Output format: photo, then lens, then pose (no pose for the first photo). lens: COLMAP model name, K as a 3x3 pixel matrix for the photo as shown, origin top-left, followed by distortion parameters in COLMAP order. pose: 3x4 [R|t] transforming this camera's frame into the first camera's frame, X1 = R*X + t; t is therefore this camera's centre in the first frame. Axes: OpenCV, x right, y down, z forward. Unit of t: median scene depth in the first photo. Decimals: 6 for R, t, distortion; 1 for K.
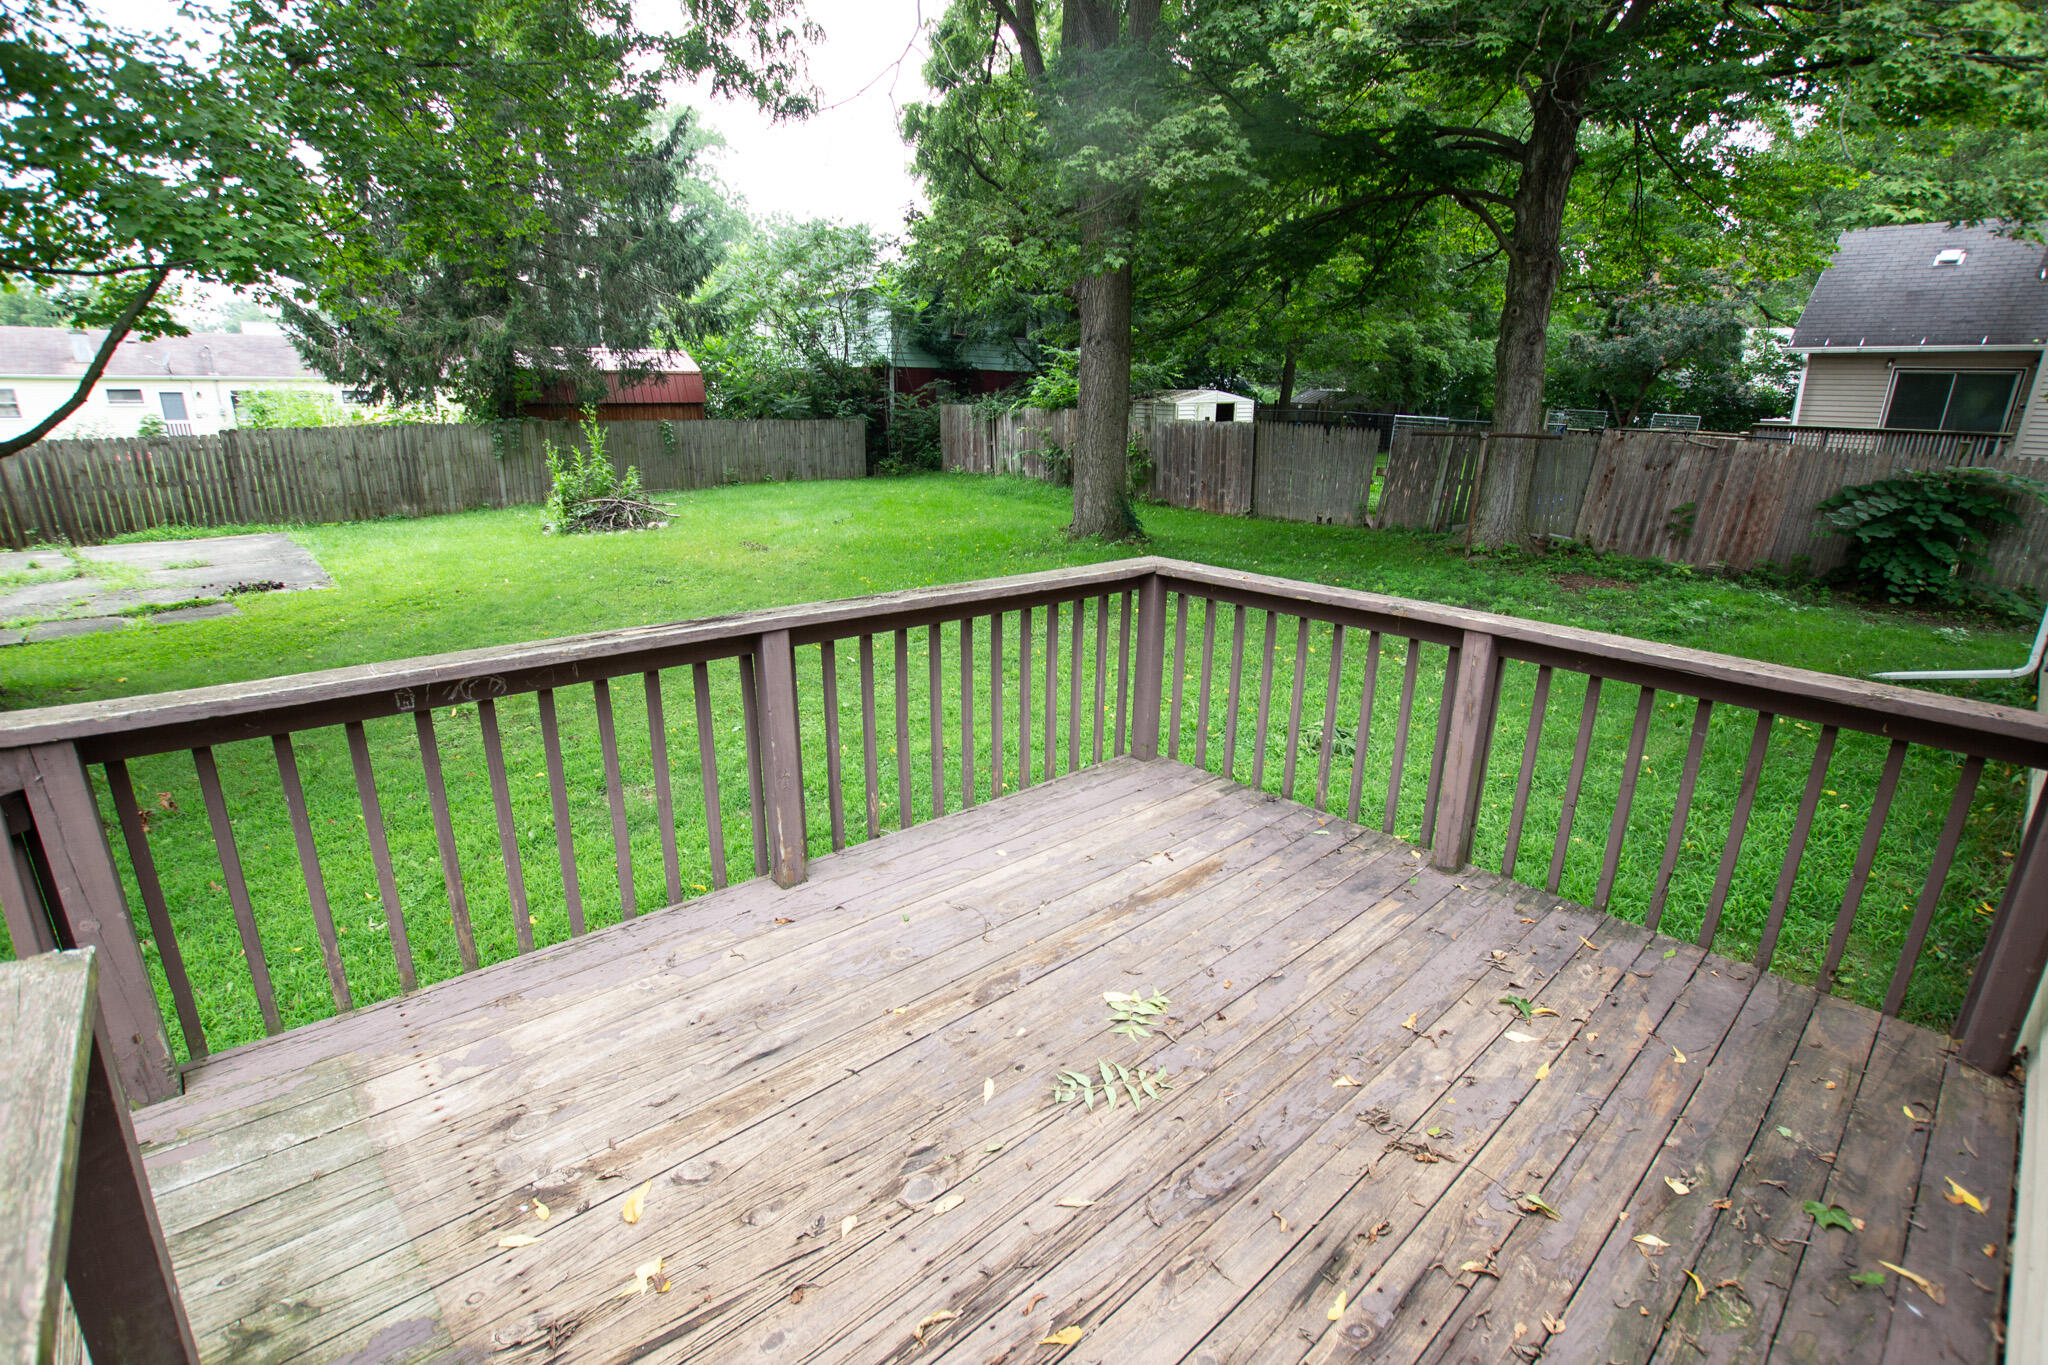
lens RADIAL K [[949.7, 0, 1025.4], [0, 949.7, 694.3], [0, 0, 1]] dist [-0.035048, 0.006082]
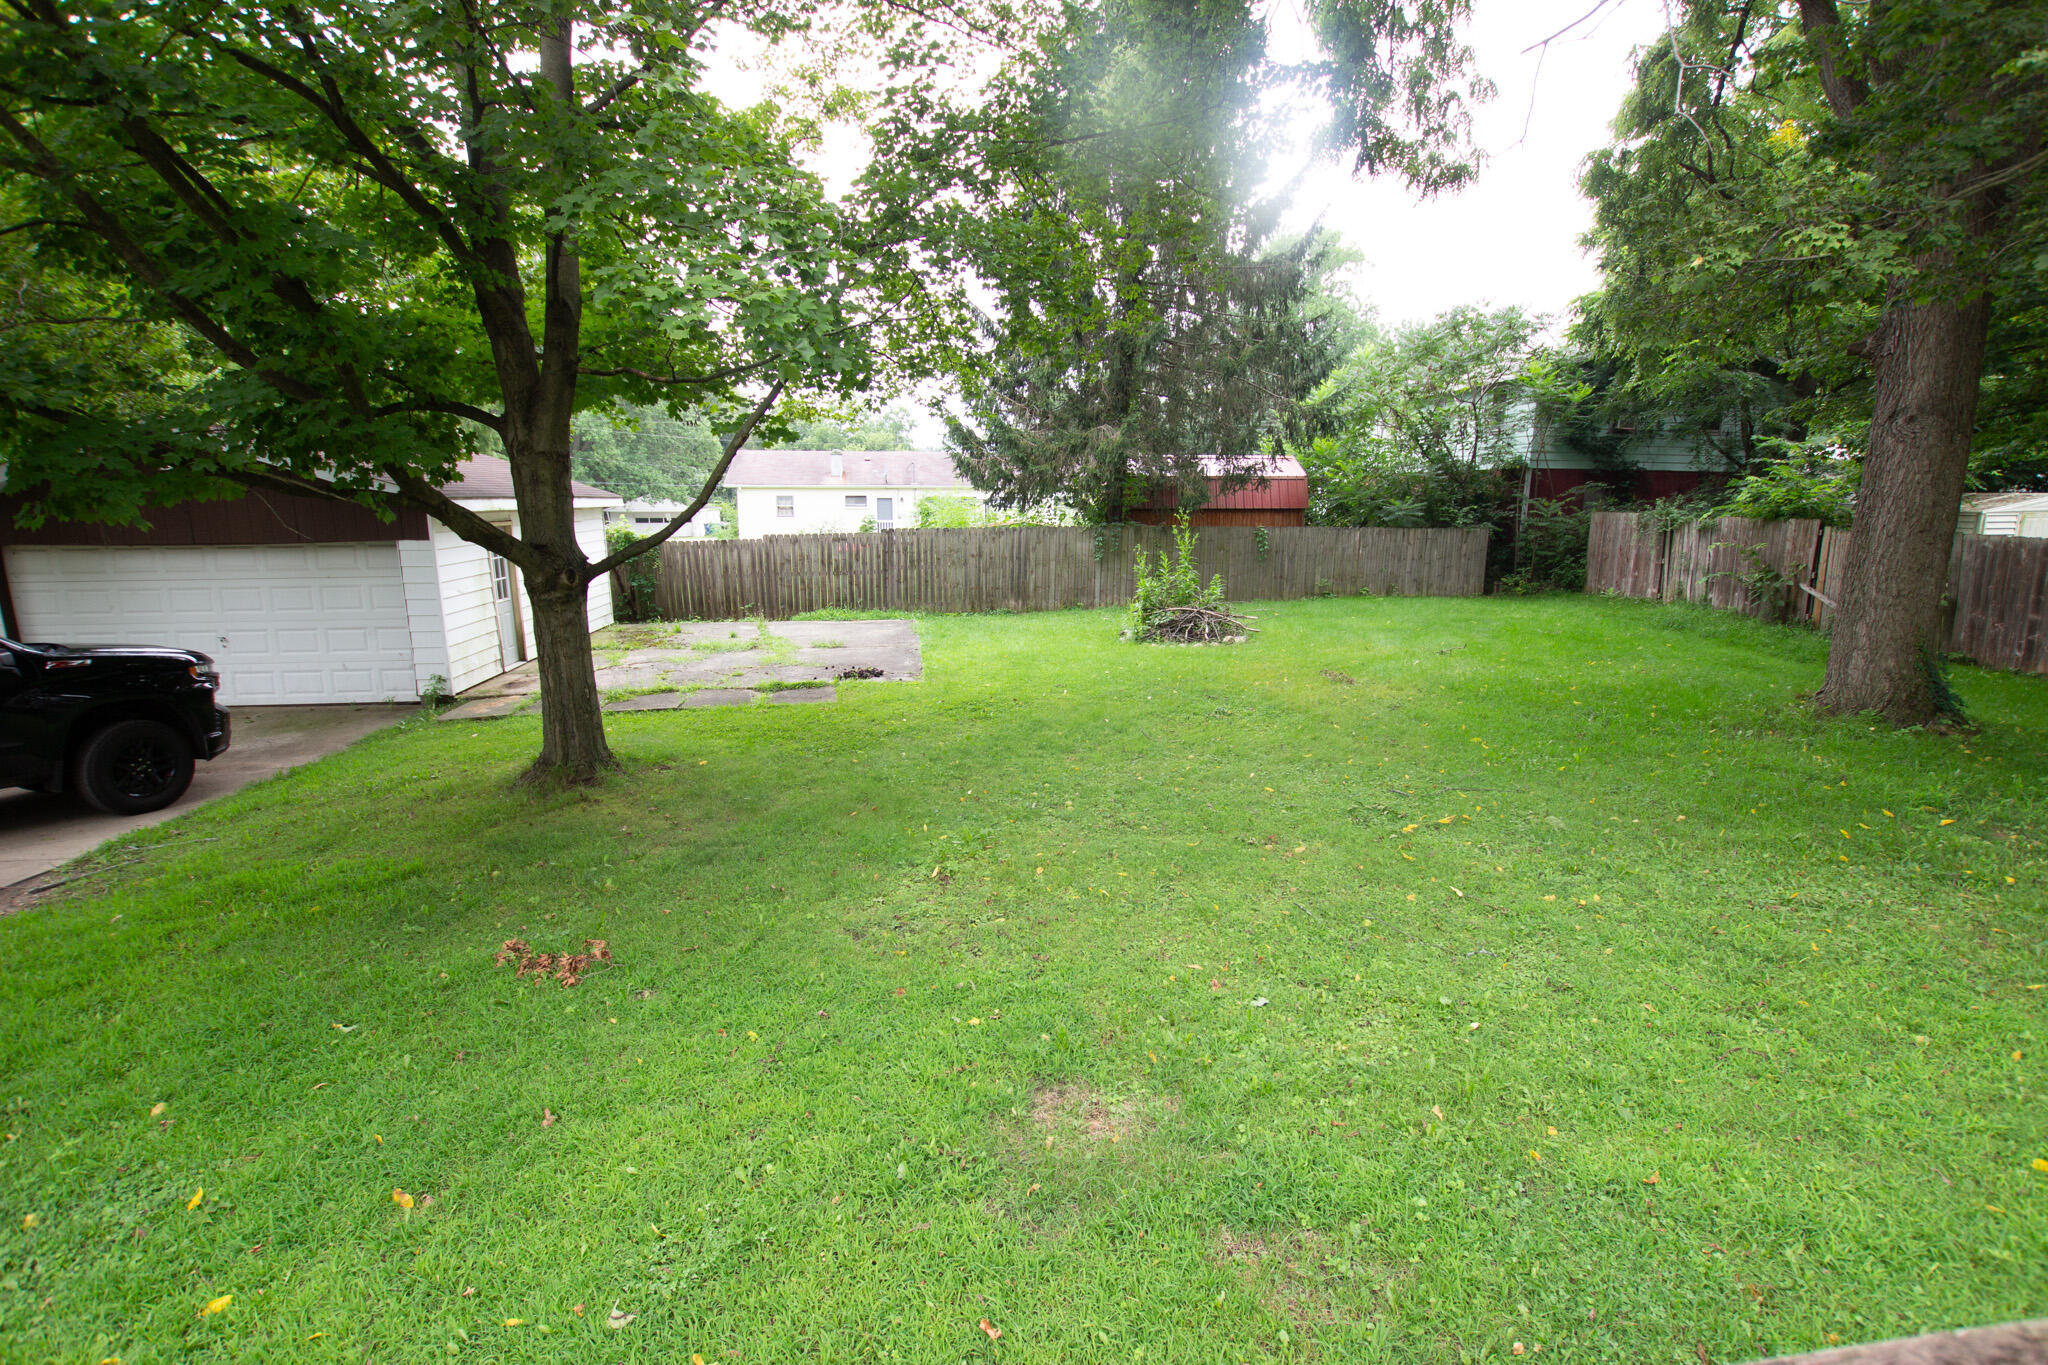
lens RADIAL K [[949.7, 0, 1025.4], [0, 949.7, 694.3], [0, 0, 1]] dist [-0.035048, 0.006082]
pose [[0.824188, 0.103590, -0.556761, -0.030620], [-0.162141, 0.985136, -0.056729, -0.032414], [0.542609, 0.137029, 0.828733, 0.106130]]
